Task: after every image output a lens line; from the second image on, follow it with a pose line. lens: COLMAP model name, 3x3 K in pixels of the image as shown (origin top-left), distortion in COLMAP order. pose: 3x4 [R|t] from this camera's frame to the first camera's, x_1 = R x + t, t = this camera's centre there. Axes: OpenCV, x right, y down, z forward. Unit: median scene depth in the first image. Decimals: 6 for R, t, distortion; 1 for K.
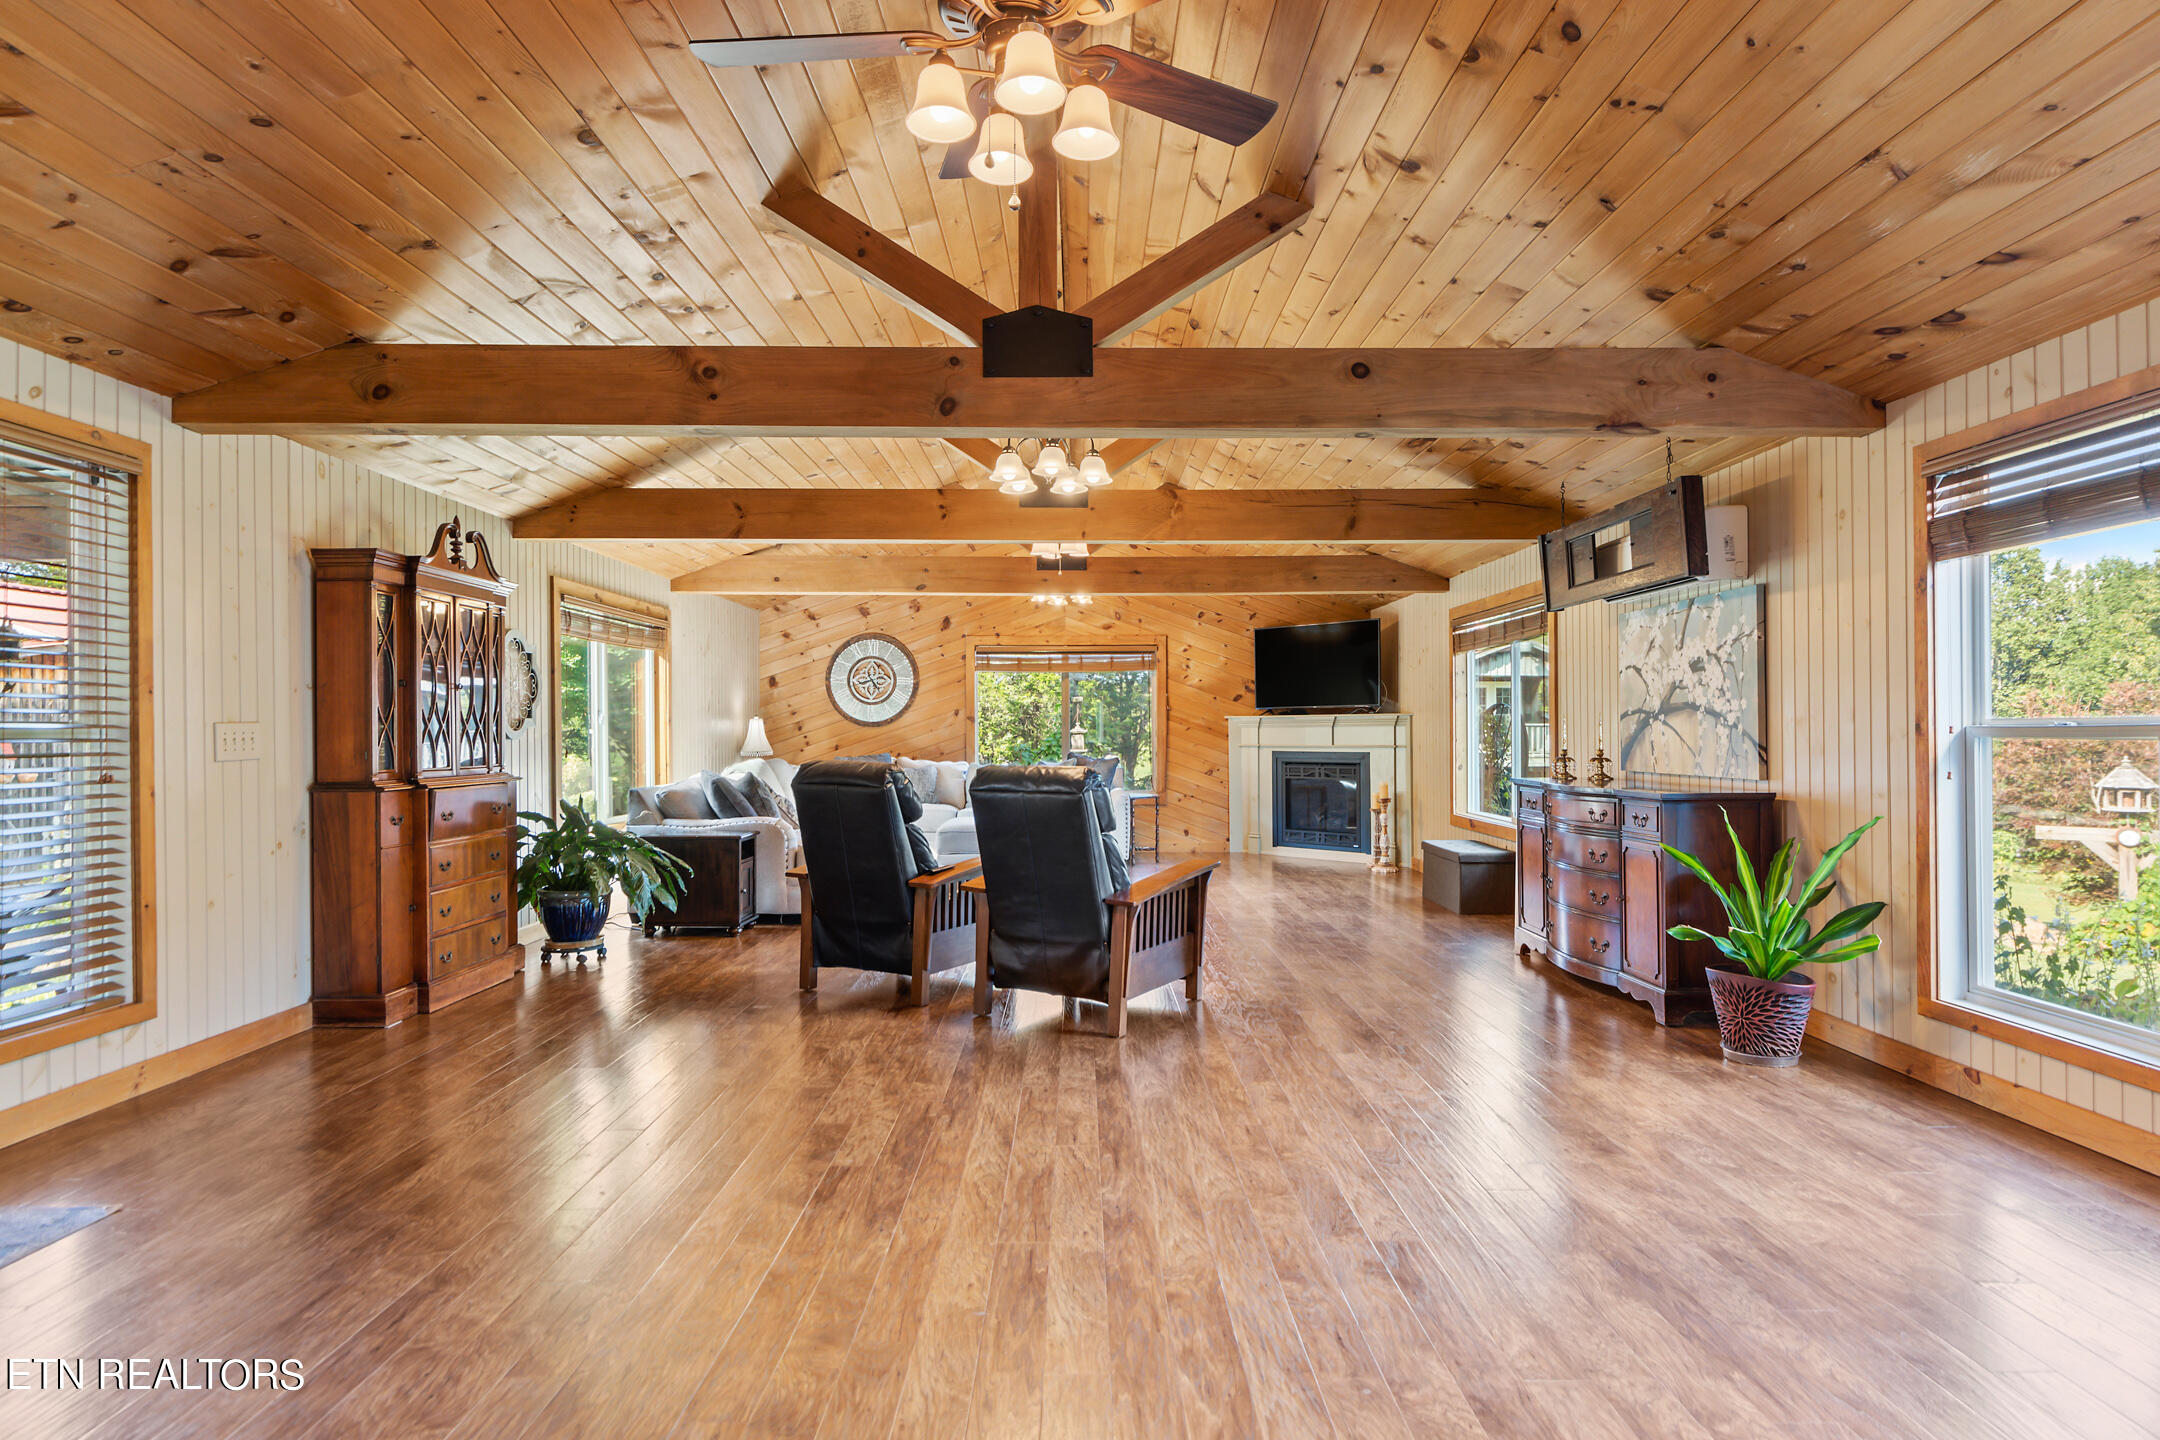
lens RADIAL K [[1159.8, 0, 1110.7], [0, 1159.8, 731.6], [0, 0, 1]] dist [0.003510, 0.000617]
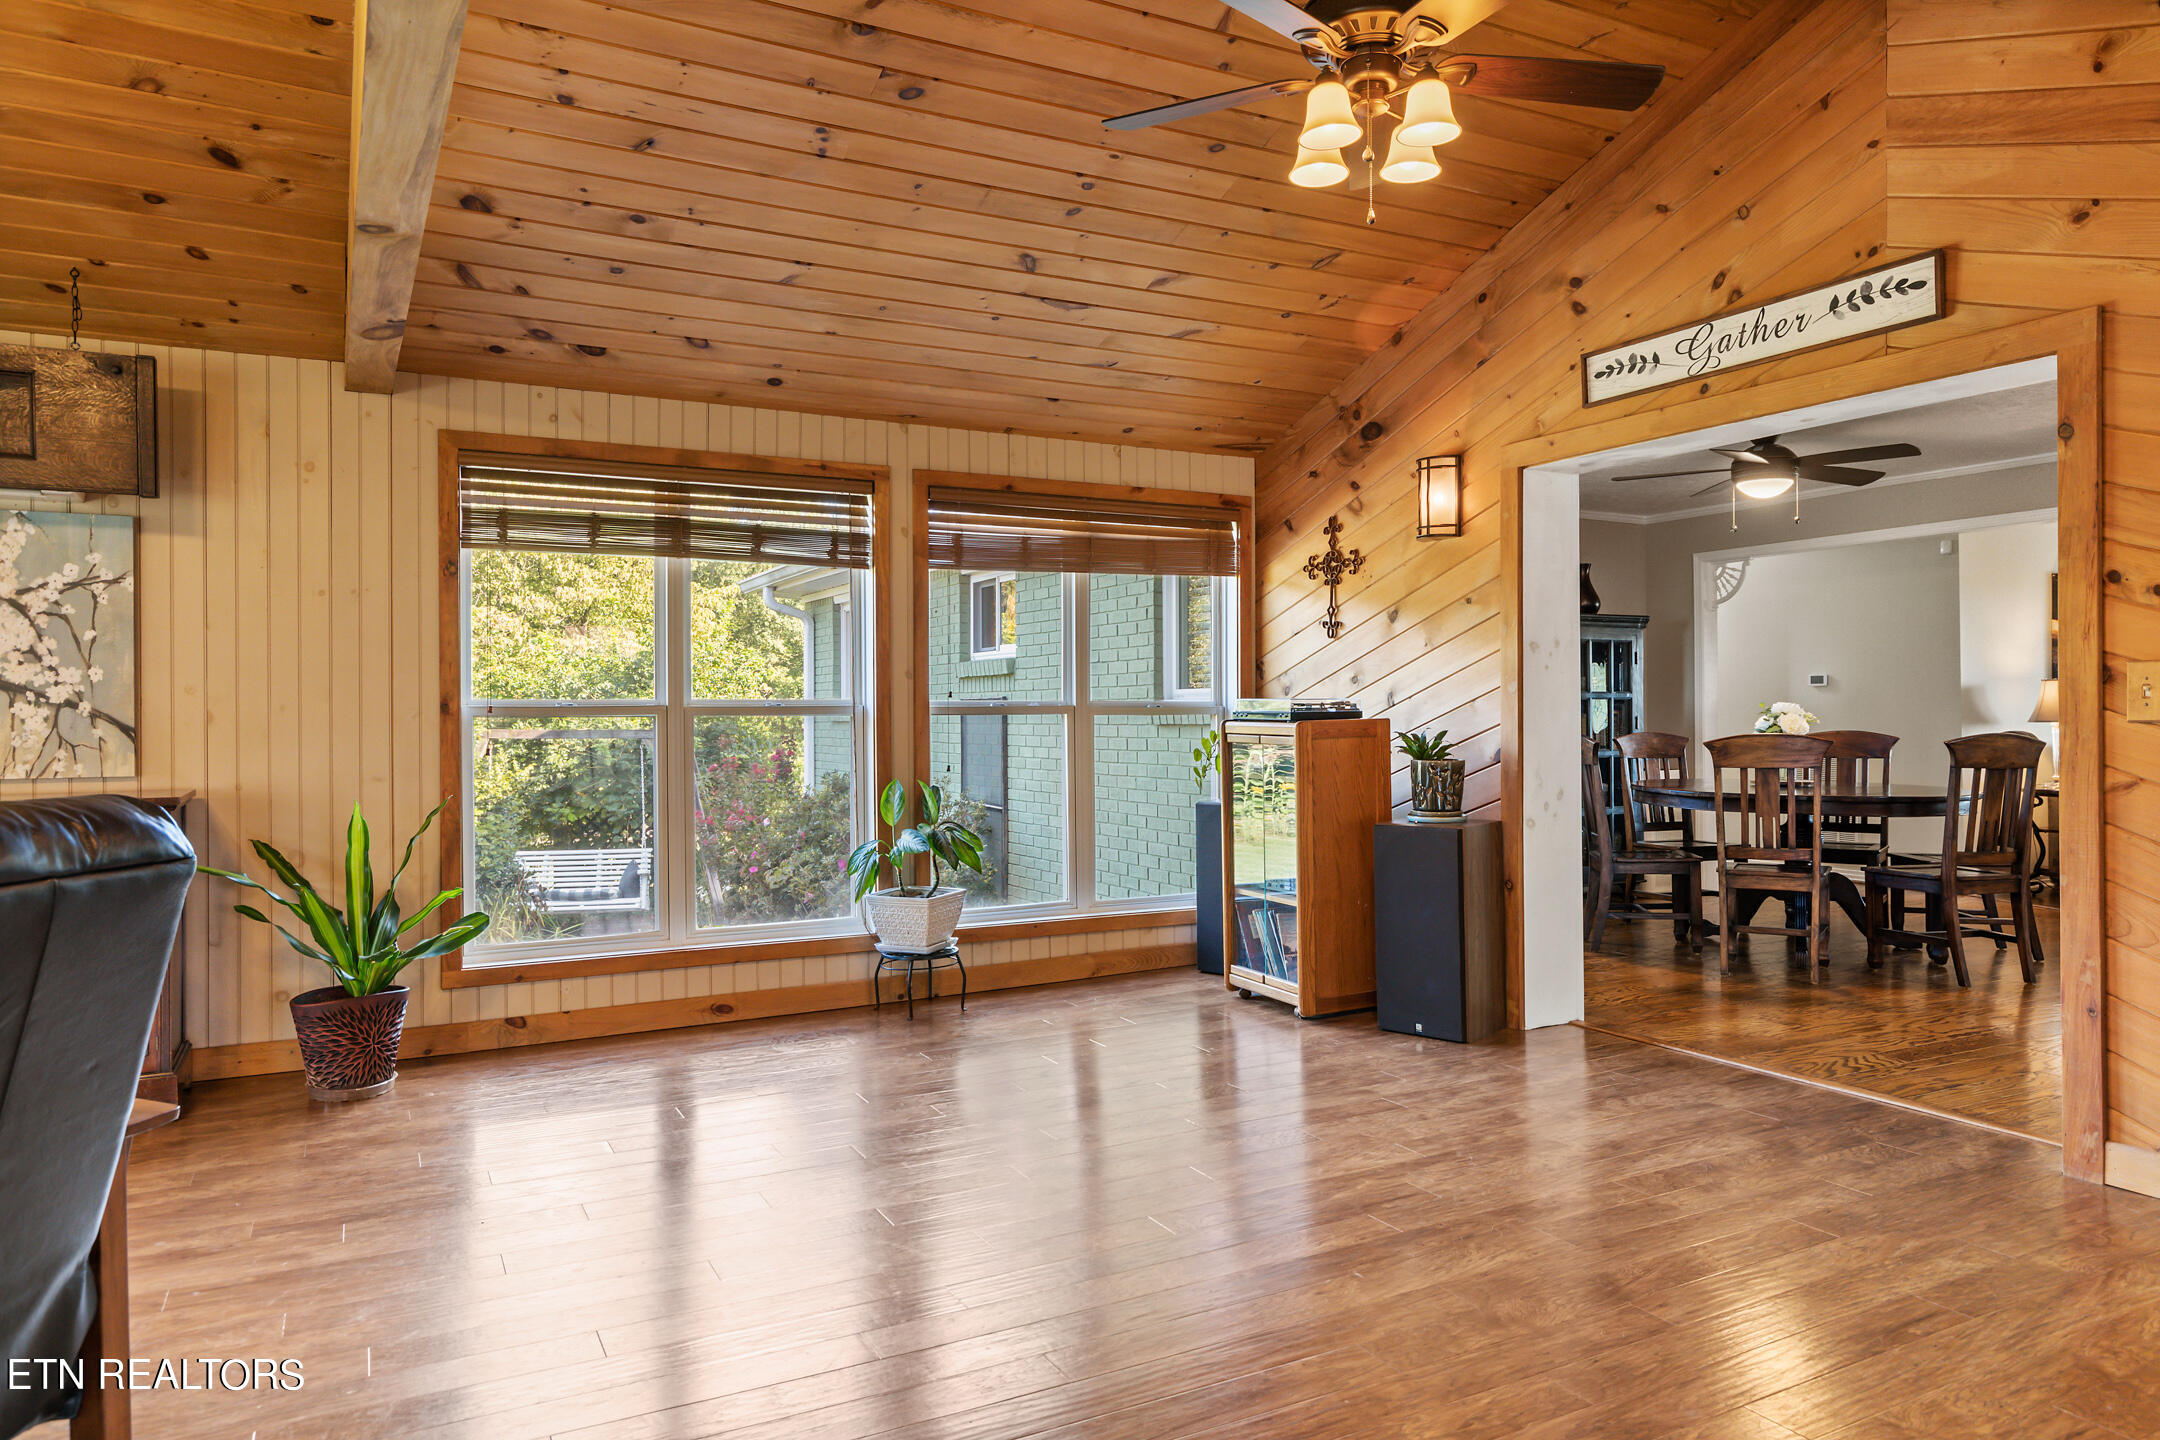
lens RADIAL K [[1410.4, 0, 1093.6], [0, 1410.4, 711.7], [0, 0, 1]] dist [0.016931, 0.001459]
pose [[-0.447629, 0.006458, 0.894196, -0.266338], [0.008819, 0.999957, -0.002807, 0.003762], [-0.894176, 0.006629, -0.447667, 0.420515]]
